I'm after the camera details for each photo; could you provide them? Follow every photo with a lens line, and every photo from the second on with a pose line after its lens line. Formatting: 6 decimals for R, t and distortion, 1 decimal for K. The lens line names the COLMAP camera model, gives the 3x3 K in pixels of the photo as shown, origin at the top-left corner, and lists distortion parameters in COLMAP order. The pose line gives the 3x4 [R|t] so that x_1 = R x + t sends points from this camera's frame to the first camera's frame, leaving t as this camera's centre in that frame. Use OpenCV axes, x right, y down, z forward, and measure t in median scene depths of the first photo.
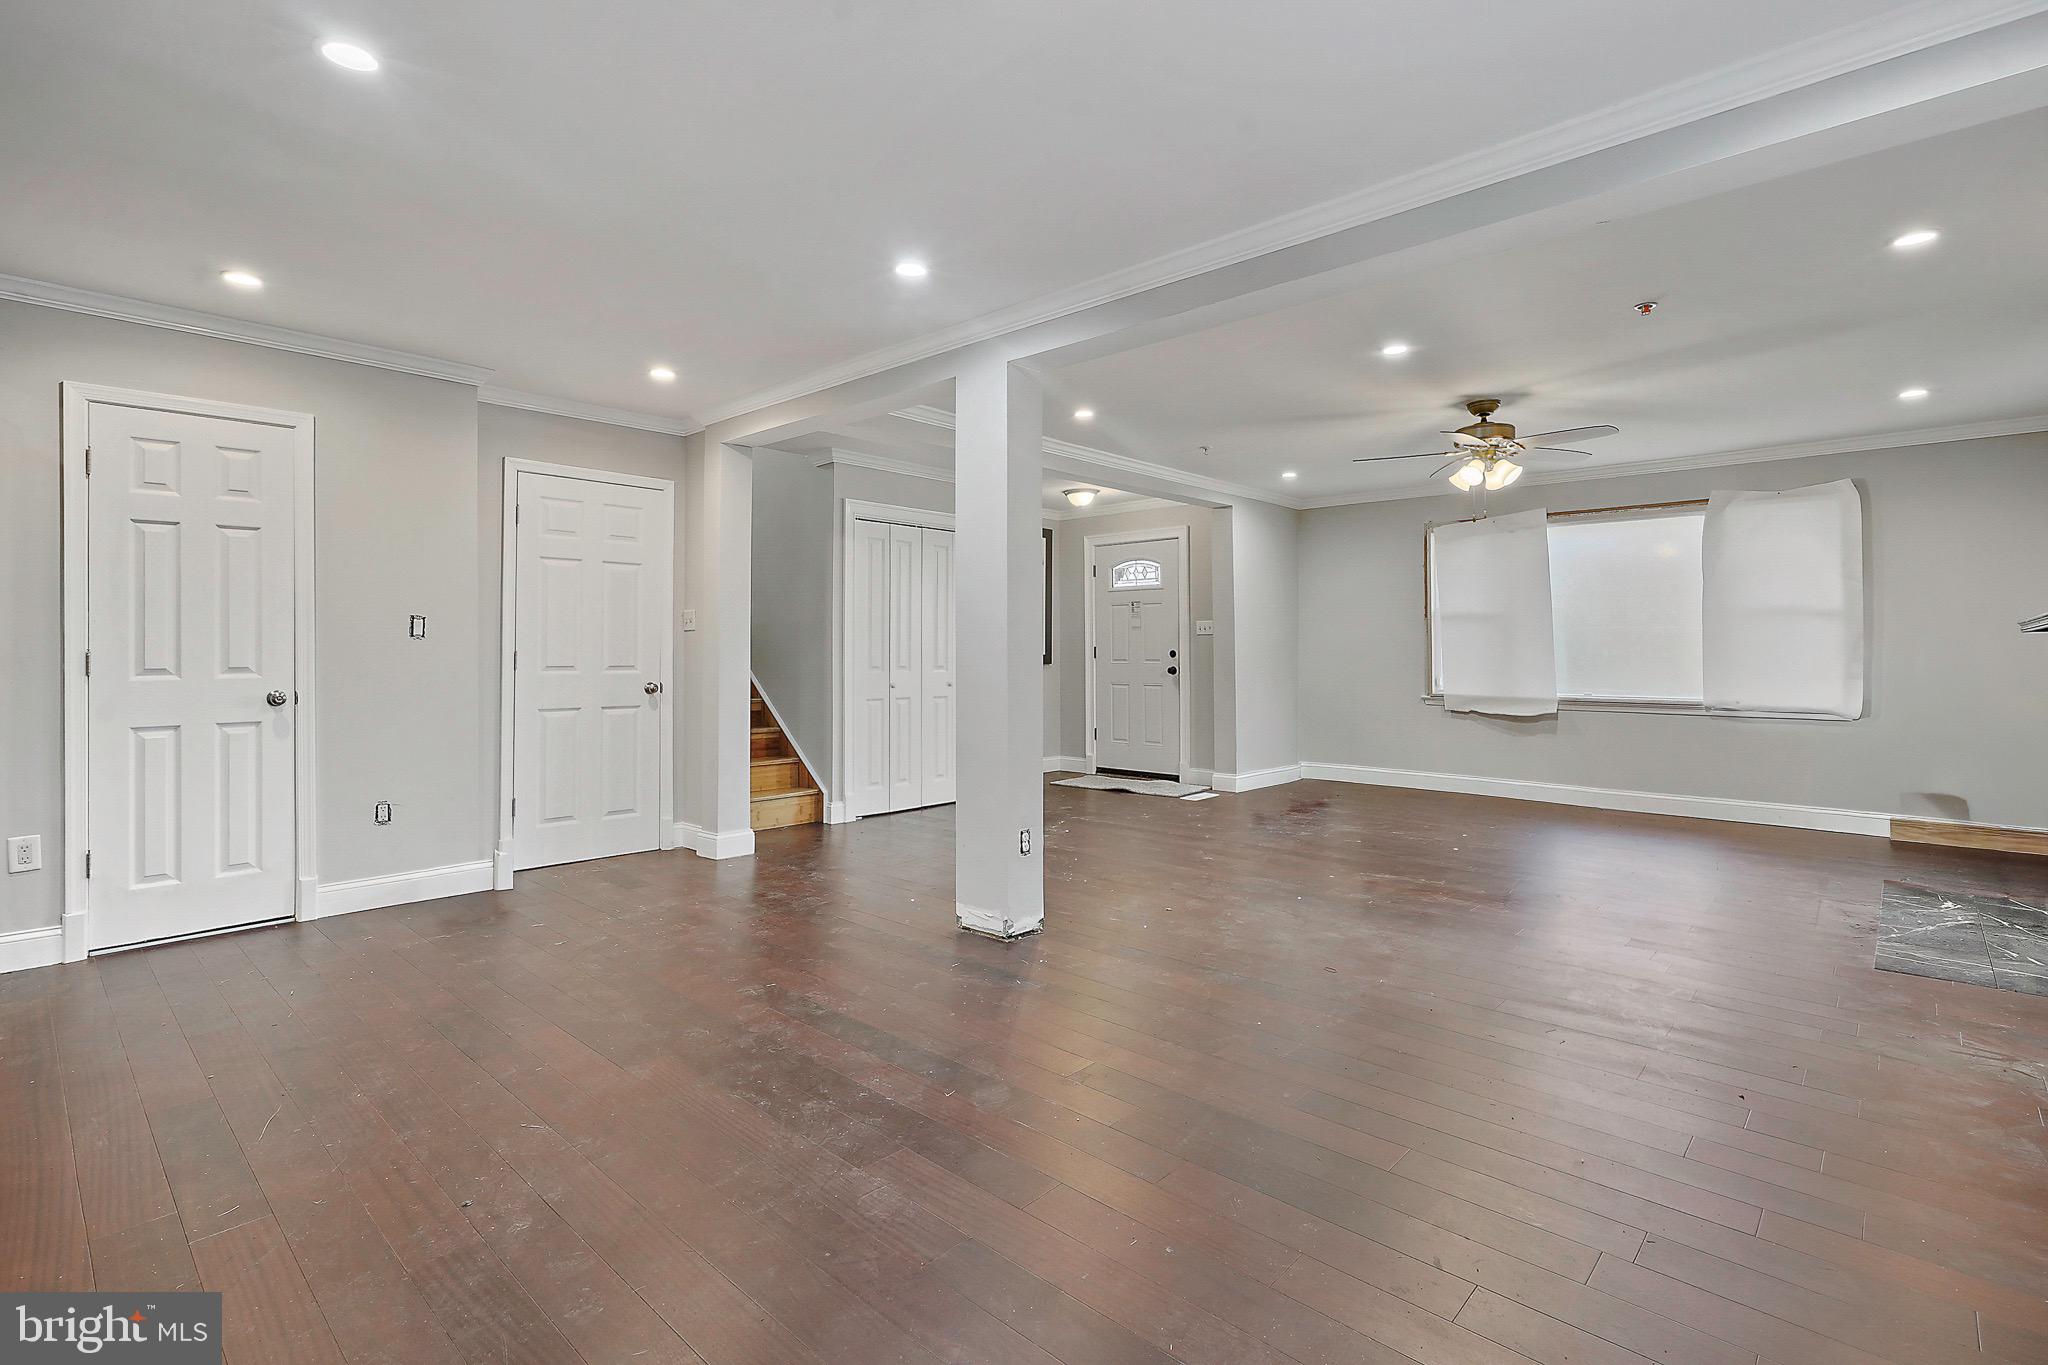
lens RADIAL K [[950.5, 0, 1018.7], [0, 950.5, 639.4], [0, 0, 1]] dist [-0.016386, -0.000317]
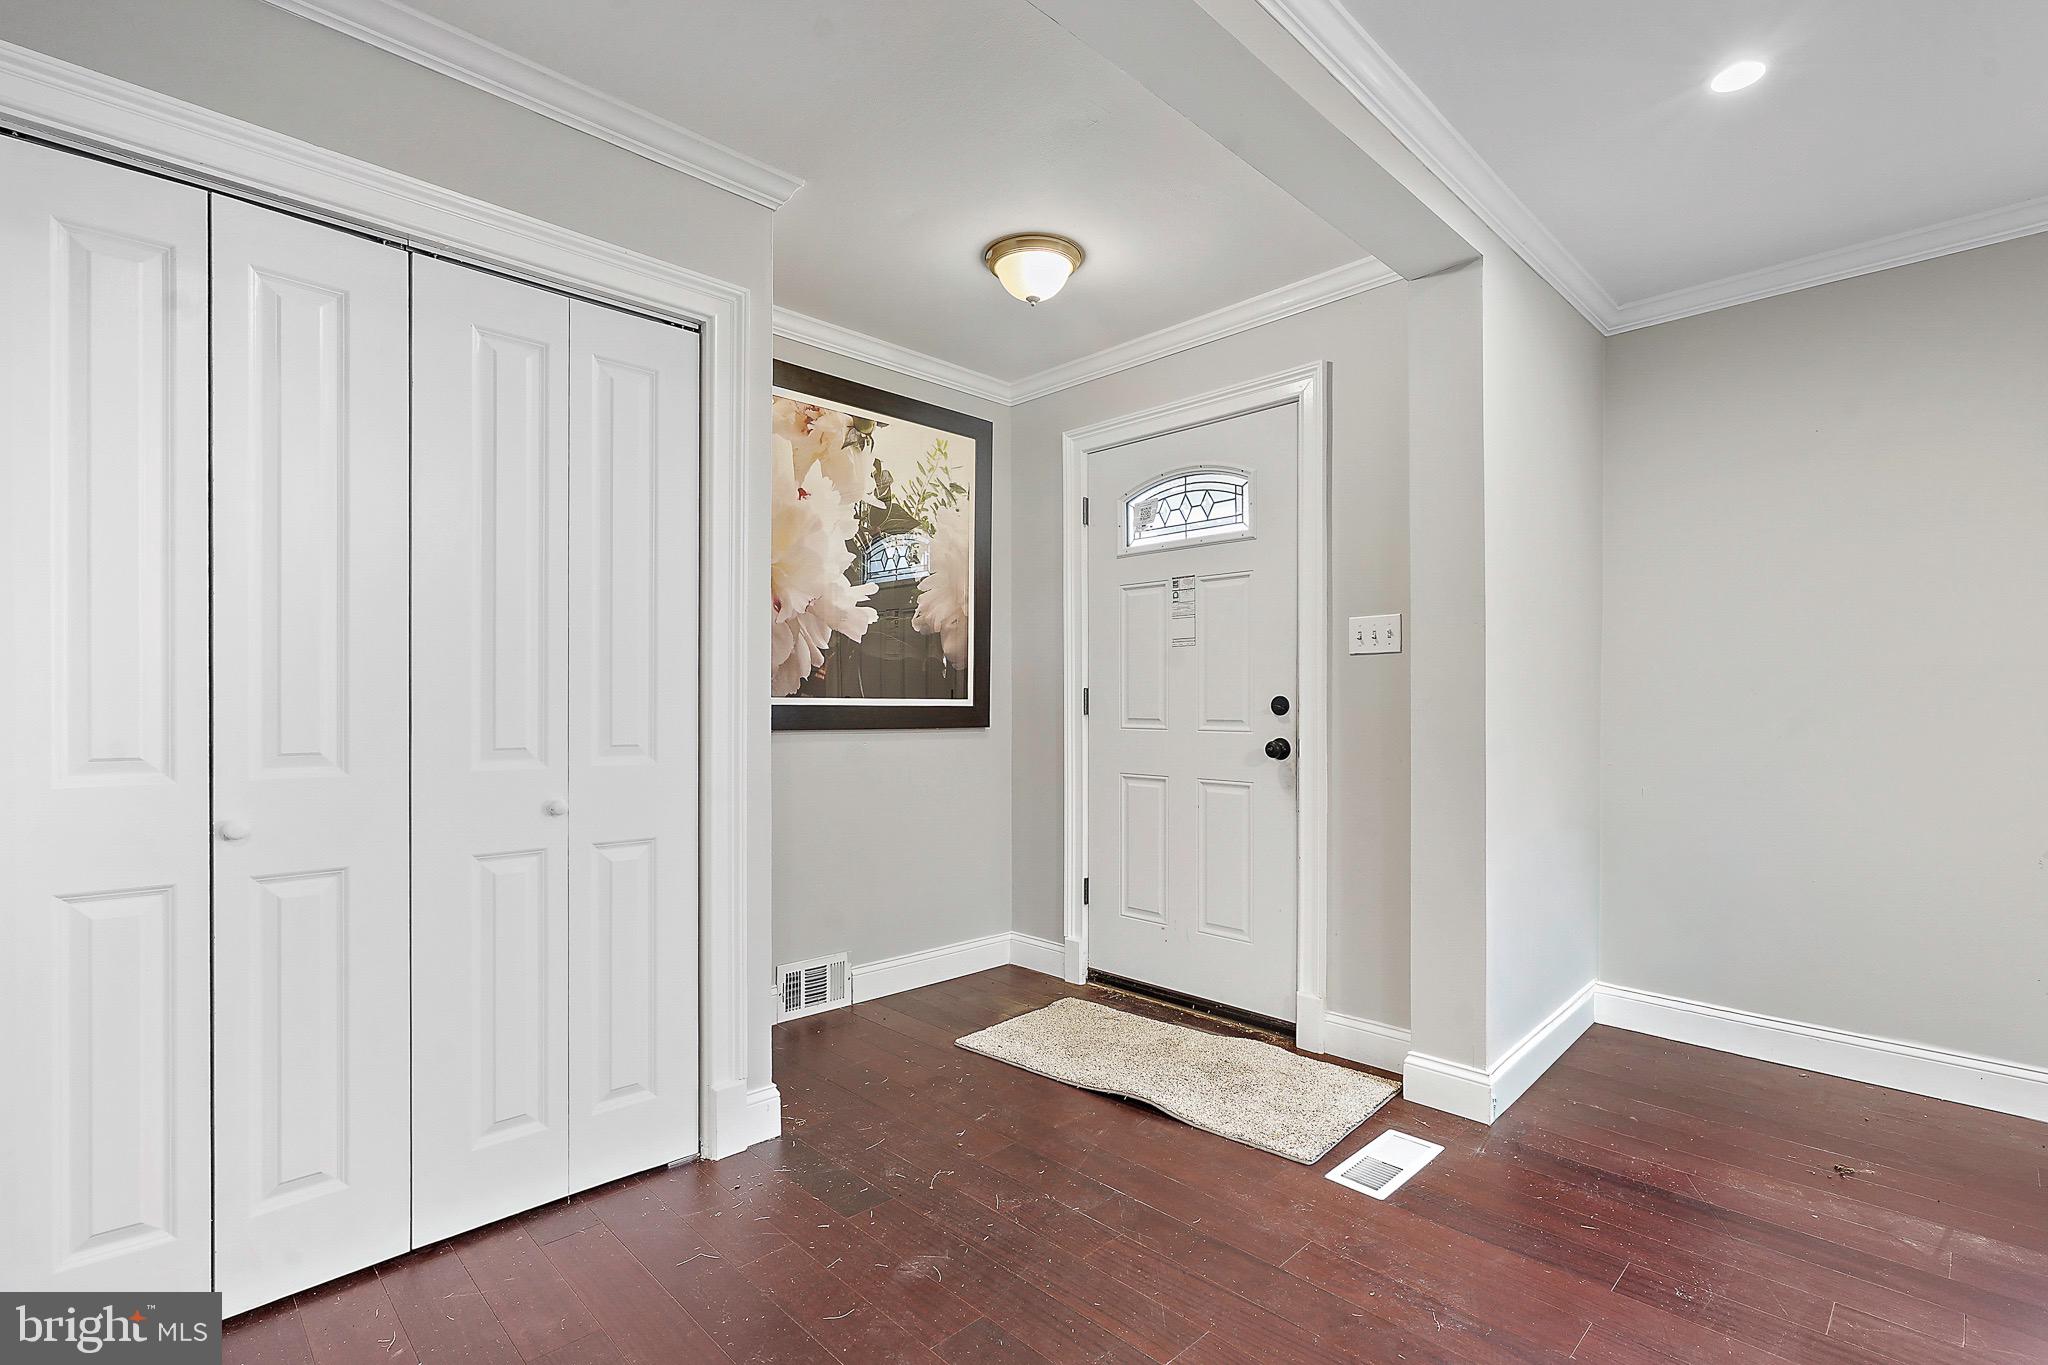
lens RADIAL K [[950.5, 0, 1015.4], [0, 950.5, 695.7], [0, 0, 1]] dist [-0.016386, -0.000317]
pose [[0.999300, 0.003312, -0.037266, 0.069827], [-0.002930, 0.999943, 0.010314, 0.007423], [0.037298, -0.010198, 0.999252, 0.620337]]
